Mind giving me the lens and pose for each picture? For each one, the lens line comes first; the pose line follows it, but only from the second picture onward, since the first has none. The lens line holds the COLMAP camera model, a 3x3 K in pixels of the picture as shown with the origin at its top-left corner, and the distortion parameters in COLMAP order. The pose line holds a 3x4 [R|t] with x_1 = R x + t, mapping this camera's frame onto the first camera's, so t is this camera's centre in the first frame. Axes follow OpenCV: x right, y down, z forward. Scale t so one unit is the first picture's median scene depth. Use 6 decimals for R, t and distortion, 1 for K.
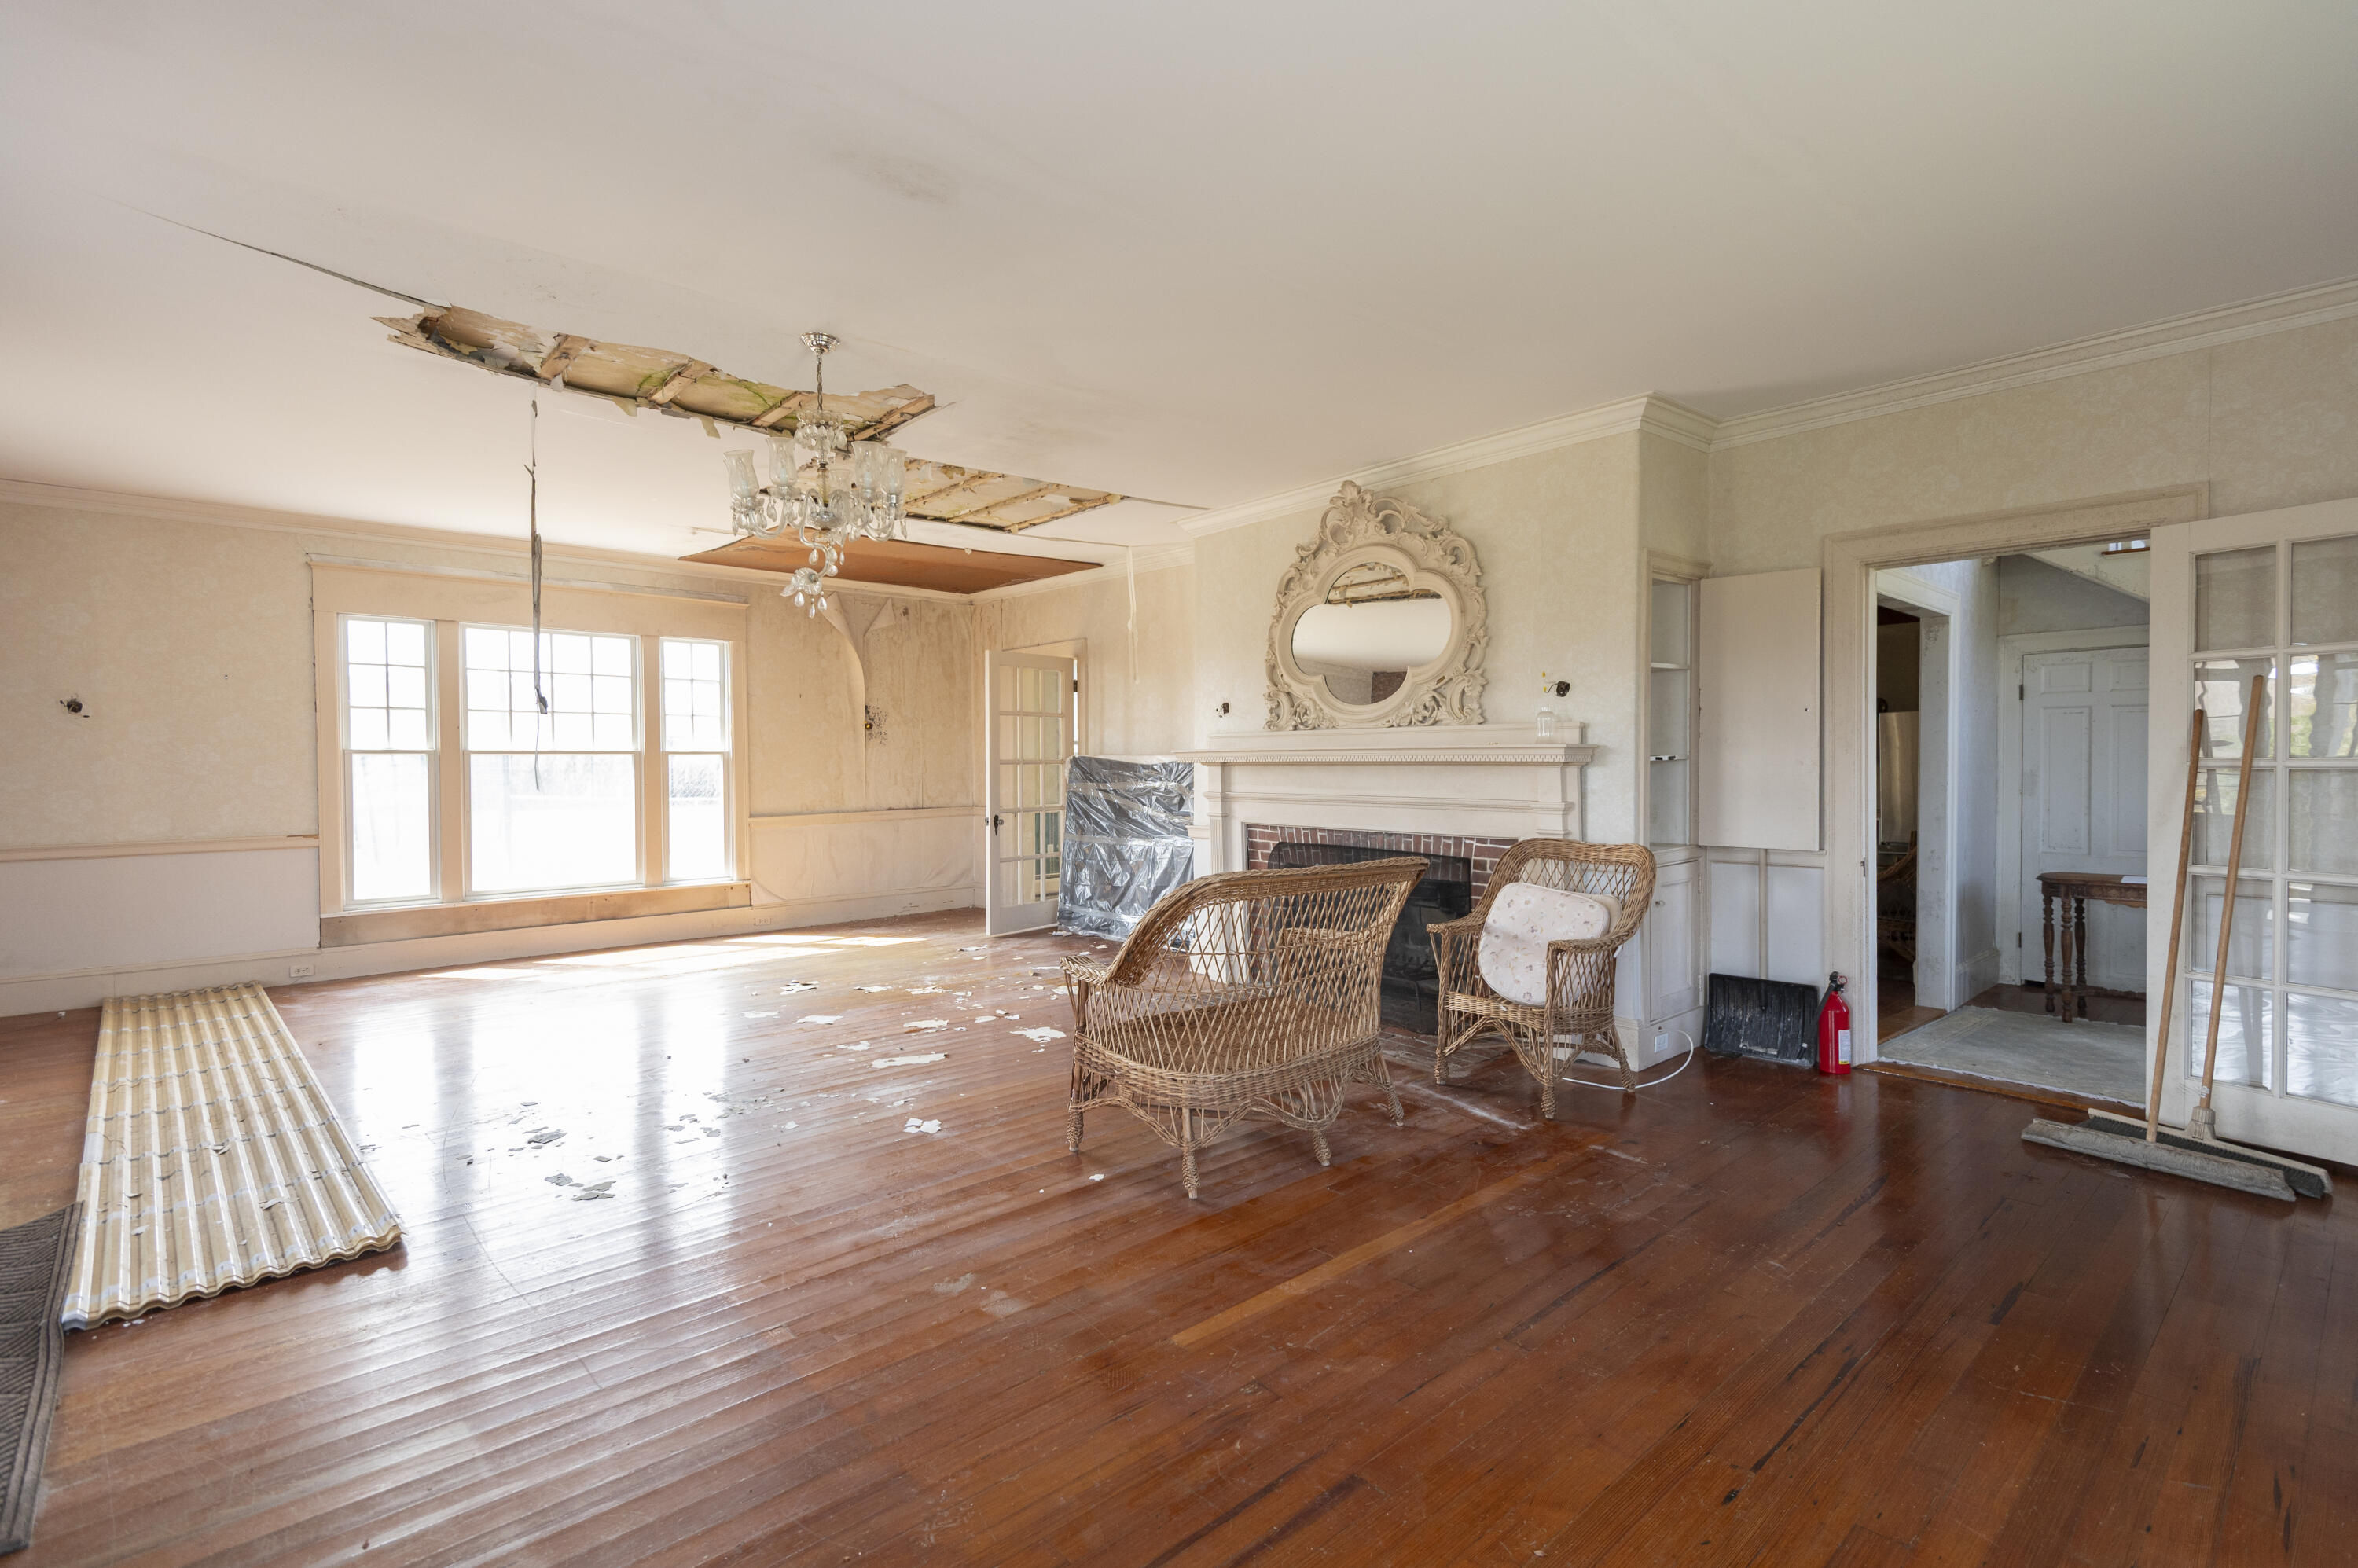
lens RADIAL K [[1069.2, 0, 1175.9], [0, 1069.2, 773.9], [0, 0, 1]] dist [0.011326, -0.006410]
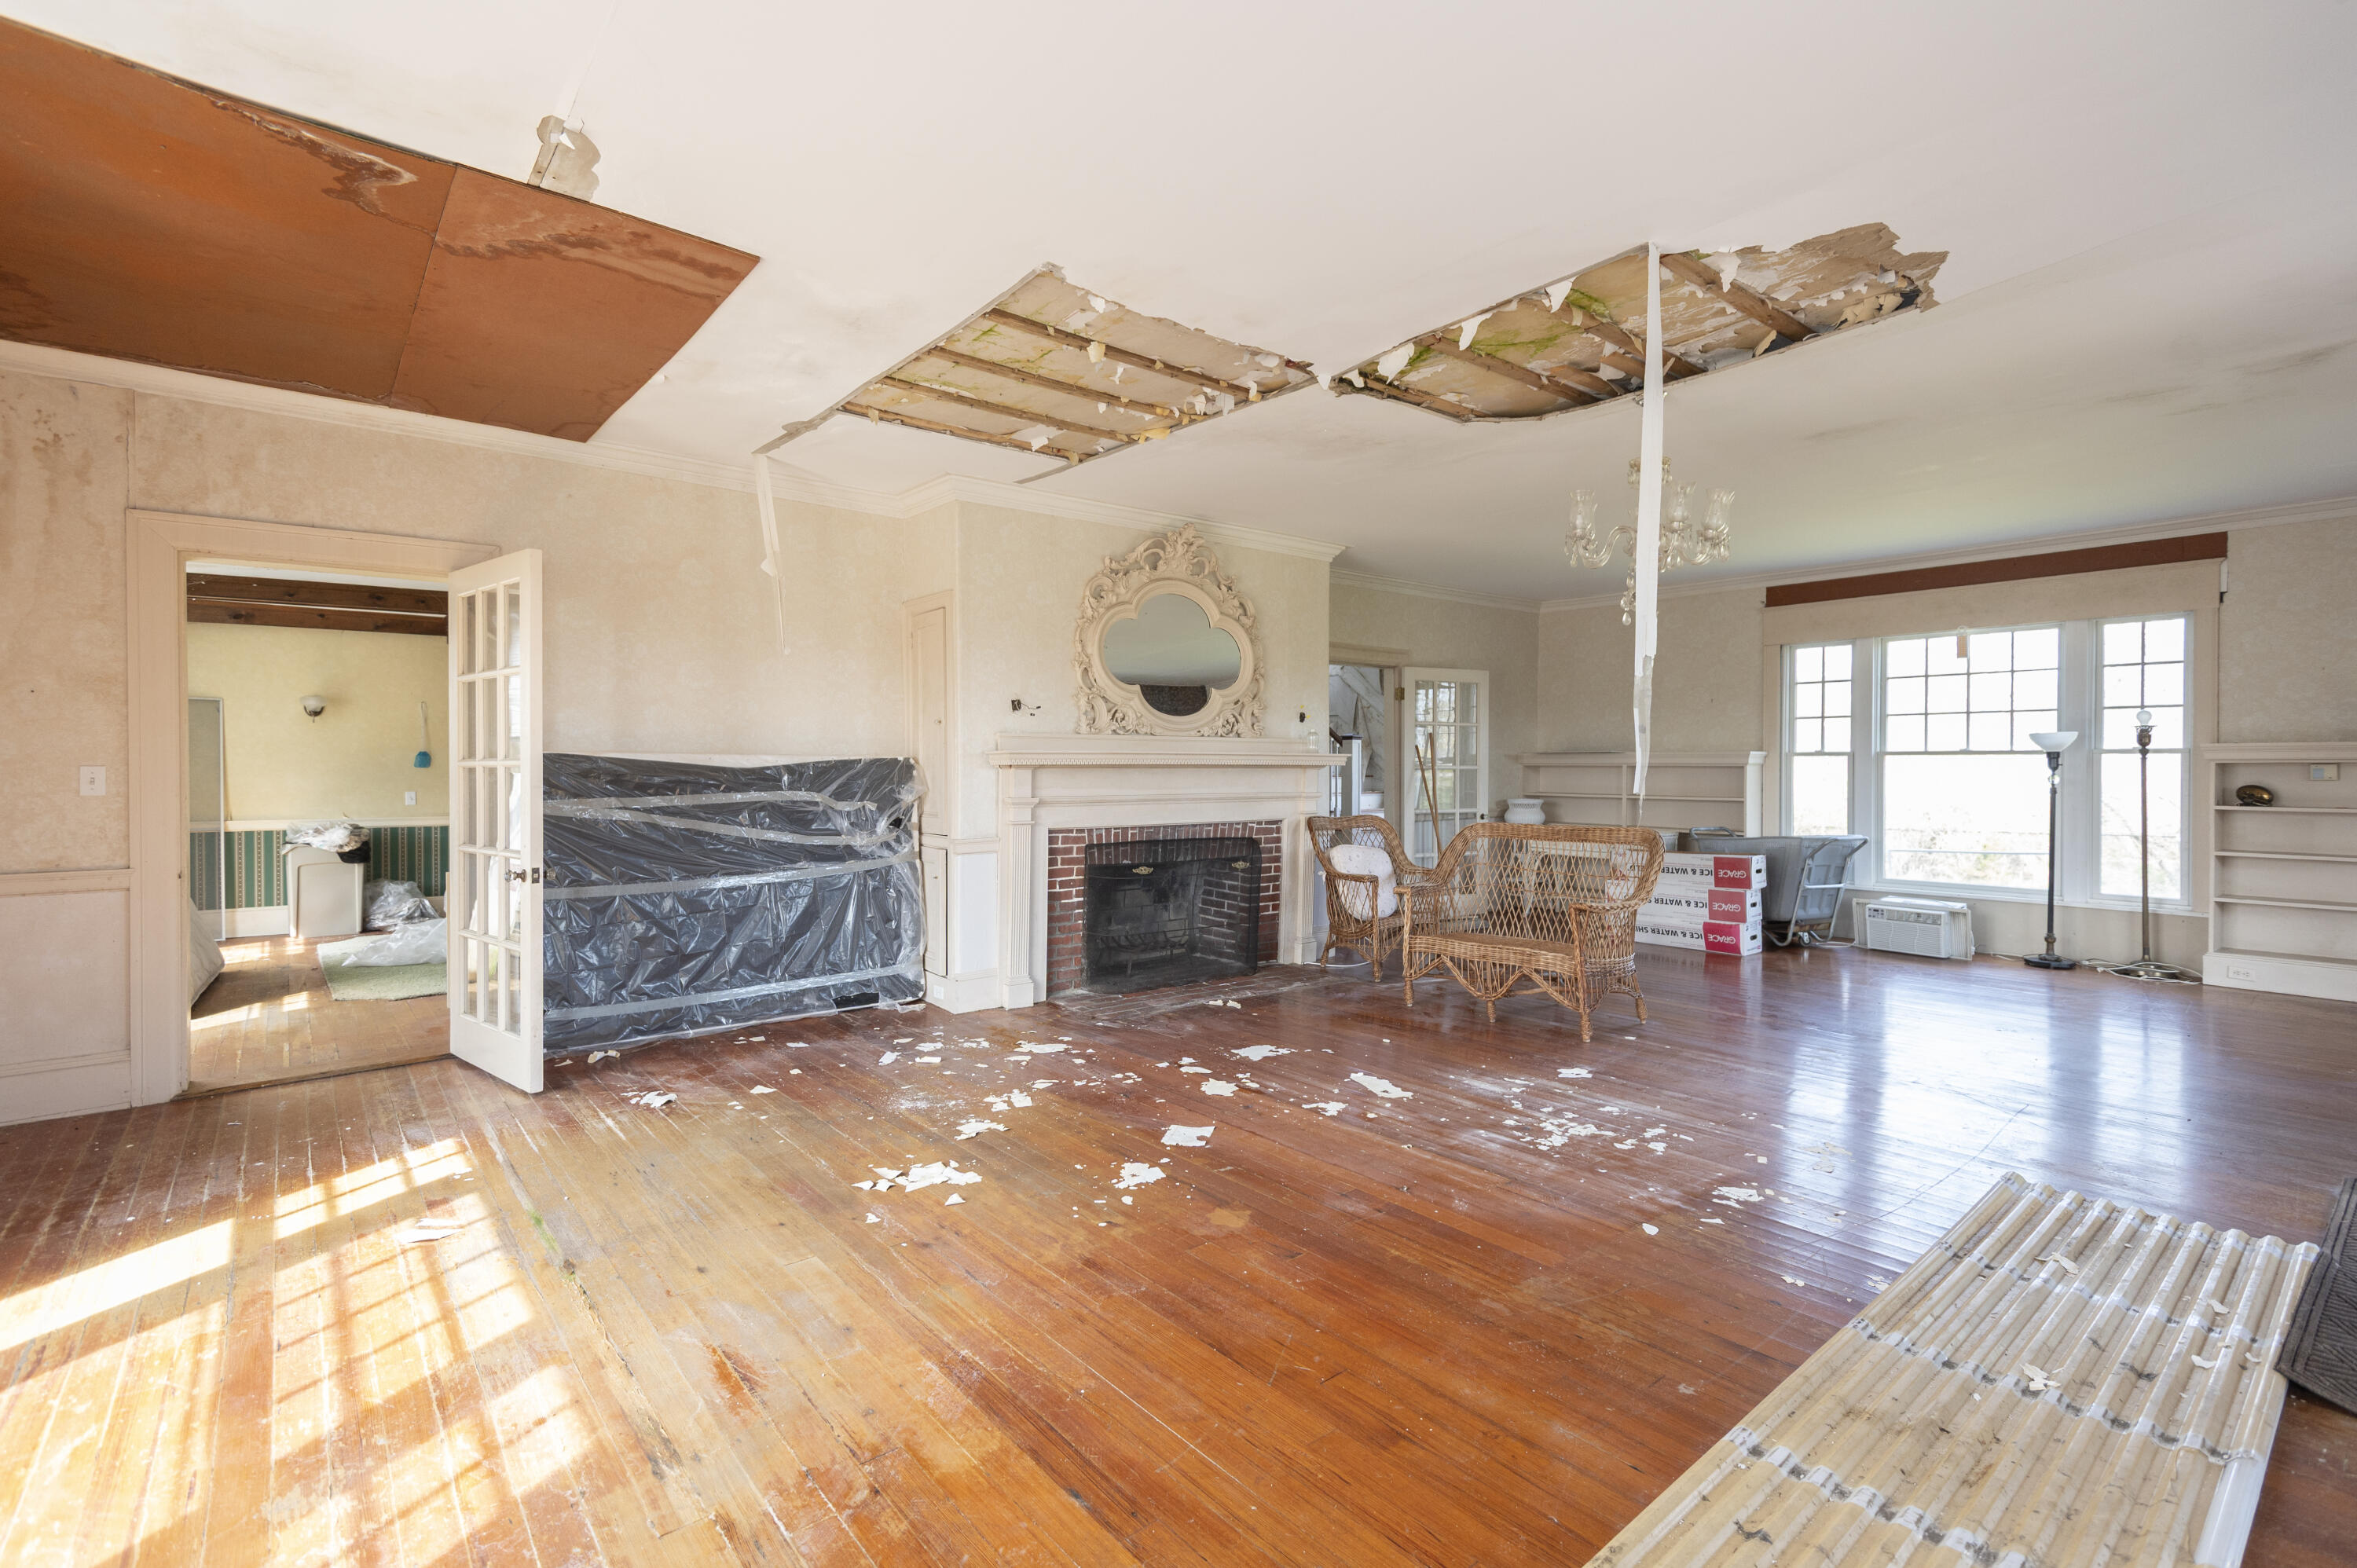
lens RADIAL K [[1068.7, 0, 1175.4], [0, 1068.7, 773.9], [0, 0, 1]] dist [0.011326, -0.006410]
pose [[0.043695, -0.004334, 0.999036, -1.055163], [0.009148, 0.999950, 0.003938, -0.006745], [-0.999003, 0.008968, 0.043733, 1.019755]]
